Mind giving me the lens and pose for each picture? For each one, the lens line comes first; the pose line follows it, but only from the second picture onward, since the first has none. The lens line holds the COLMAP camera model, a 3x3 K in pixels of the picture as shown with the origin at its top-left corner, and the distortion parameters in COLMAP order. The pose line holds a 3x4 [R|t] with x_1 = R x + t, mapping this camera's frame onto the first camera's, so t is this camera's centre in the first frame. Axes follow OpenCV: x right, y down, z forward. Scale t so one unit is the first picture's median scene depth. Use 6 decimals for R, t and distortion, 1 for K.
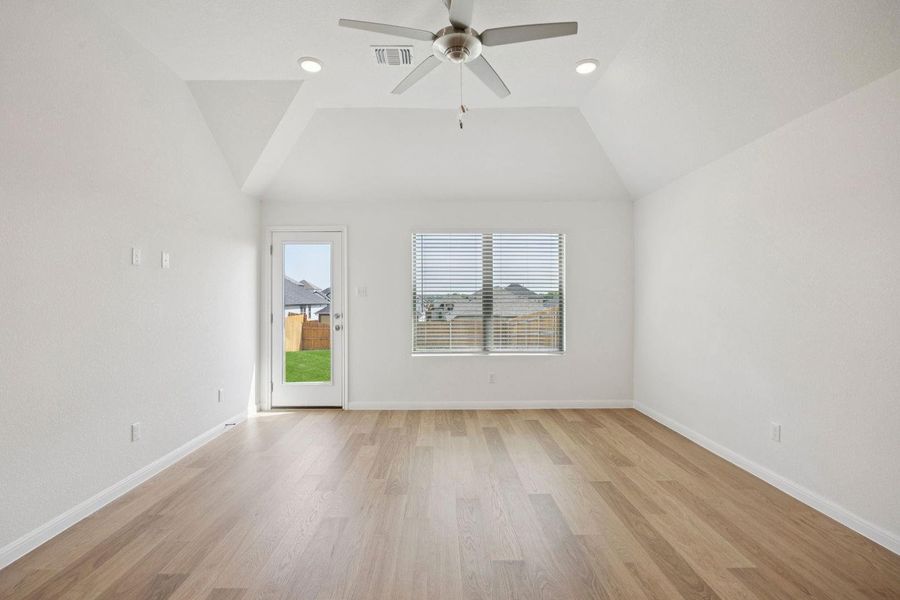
lens RADIAL K [[413.6, 0, 448.3], [0, 413.6, 302.1], [0, 0, 1]] dist [-0.003748, -0.000083]
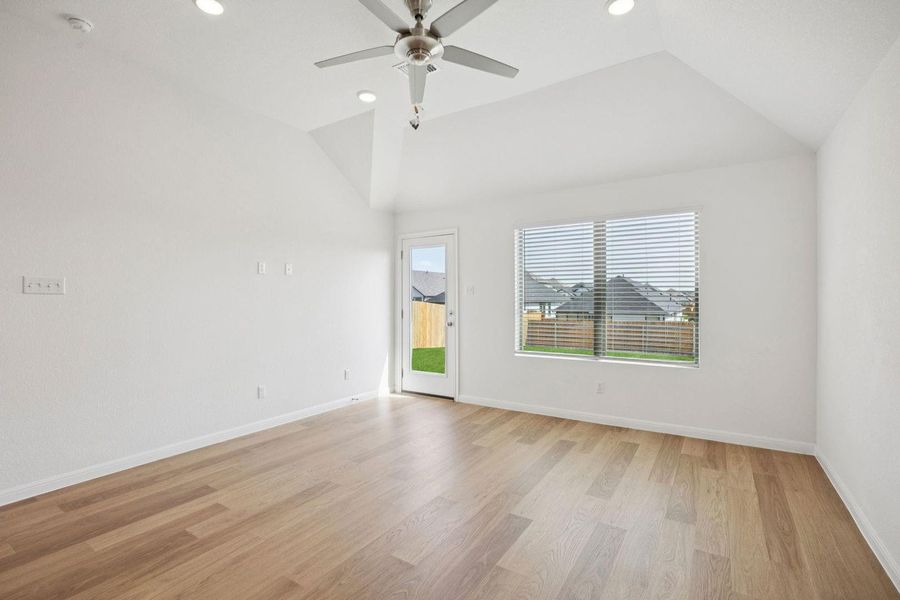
lens RADIAL K [[420.5, 0, 448.9], [0, 420.5, 301.5], [0, 0, 1]] dist [-0.004995, -0.000836]
pose [[0.830830, 0.002426, -0.556521, 0.343541], [0.000155, 0.999989, 0.004590, -0.001278], [0.556526, -0.003900, 0.830821, 0.095924]]
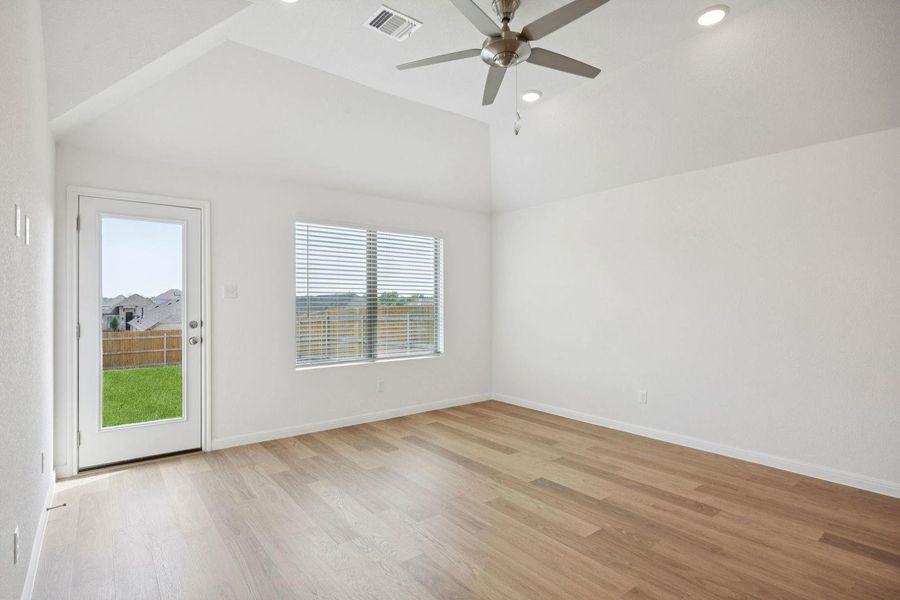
lens RADIAL K [[444.4, 0, 445.6], [0, 444.4, 305.3], [0, 0, 1]] dist [-0.001117, 0.000179]
pose [[0.801045, -0.001578, 0.598602, -0.391047], [0.001222, 0.999999, 0.001000, -0.000155], [-0.598603, -0.000069, 0.801046, 0.114750]]
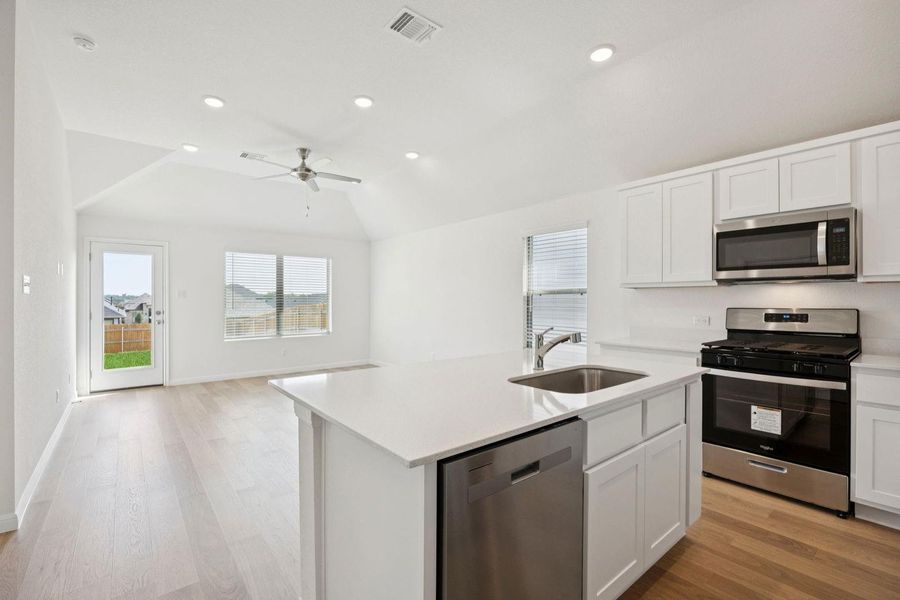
lens RADIAL K [[393.7, 0, 438.0], [0, 393.7, 303.0], [0, 0, 1]] dist [-0.000176, -0.000014]
pose [[0.797099, -0.001424, 0.603847, -0.322003], [0.000386, 0.999998, 0.001849, 0.001883], [-0.603848, -0.001241, 0.797098, -0.485848]]
